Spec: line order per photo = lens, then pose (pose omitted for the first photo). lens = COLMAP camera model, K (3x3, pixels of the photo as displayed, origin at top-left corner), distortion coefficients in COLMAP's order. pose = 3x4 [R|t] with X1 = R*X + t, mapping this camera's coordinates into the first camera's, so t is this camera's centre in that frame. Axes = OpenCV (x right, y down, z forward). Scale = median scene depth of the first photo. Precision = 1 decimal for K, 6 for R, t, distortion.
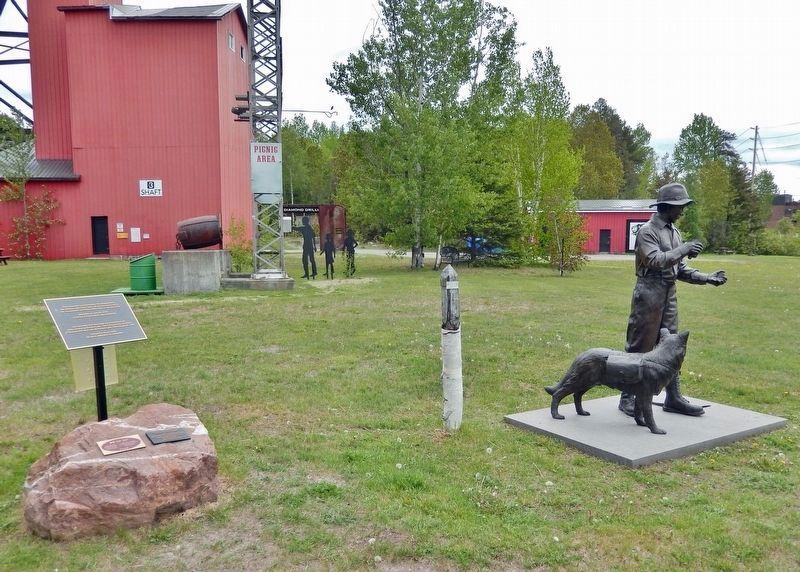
lens RADIAL K [[645.9, 0, 395.8], [0, 645.9, 332.2], [0, 0, 1]] dist [-0.033150, 0.001967]
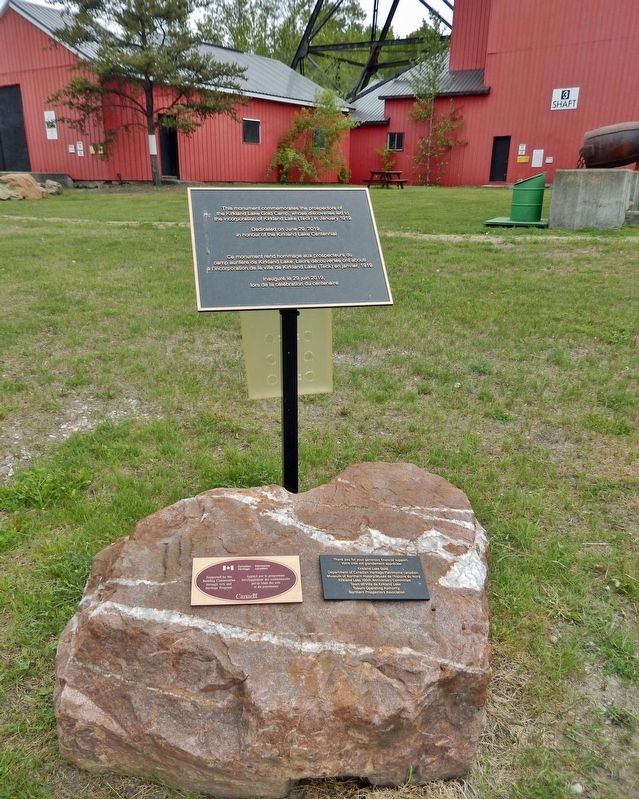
lens RADIAL K [[647.3, 0, 325.3], [0, 647.3, 435.9], [0, 0, 1]] dist [0.022796, -0.028956]
pose [[0.775183, 0.245053, -0.582272, -0.038263], [-0.097807, 0.957141, 0.272609, -0.004126], [0.624120, -0.154371, 0.765927, 0.154472]]
